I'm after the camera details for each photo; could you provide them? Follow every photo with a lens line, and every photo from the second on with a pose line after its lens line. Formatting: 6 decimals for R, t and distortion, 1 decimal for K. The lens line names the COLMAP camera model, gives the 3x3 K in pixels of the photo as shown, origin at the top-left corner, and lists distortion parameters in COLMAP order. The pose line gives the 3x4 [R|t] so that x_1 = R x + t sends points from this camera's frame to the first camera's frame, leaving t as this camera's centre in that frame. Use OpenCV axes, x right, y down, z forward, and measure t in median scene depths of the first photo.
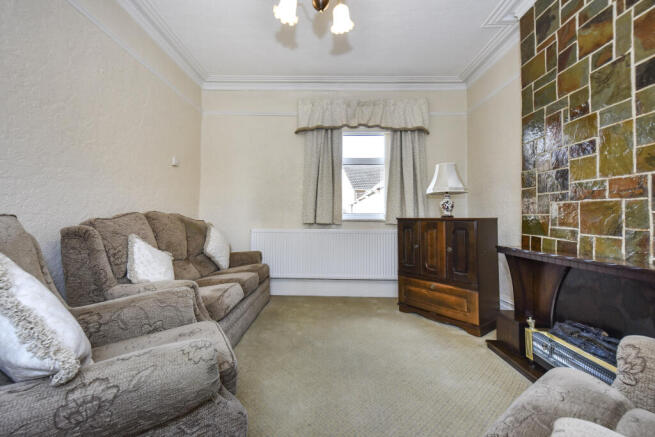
lens RADIAL K [[263.1, 0, 325.2], [0, 263.1, 215.2], [0, 0, 1]] dist [0.001558, -0.001589]
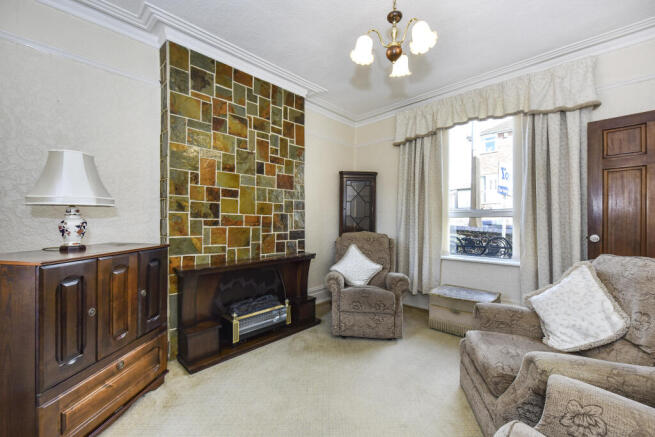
lens RADIAL K [[263.1, 0, 325.4], [0, 263.1, 221.5], [0, 0, 1]] dist [0.001558, -0.001589]
pose [[-0.707147, -0.019930, 0.706786, -0.545885], [-0.021312, 0.999749, 0.006869, -0.111430], [-0.706745, -0.010205, -0.707394, 1.767223]]
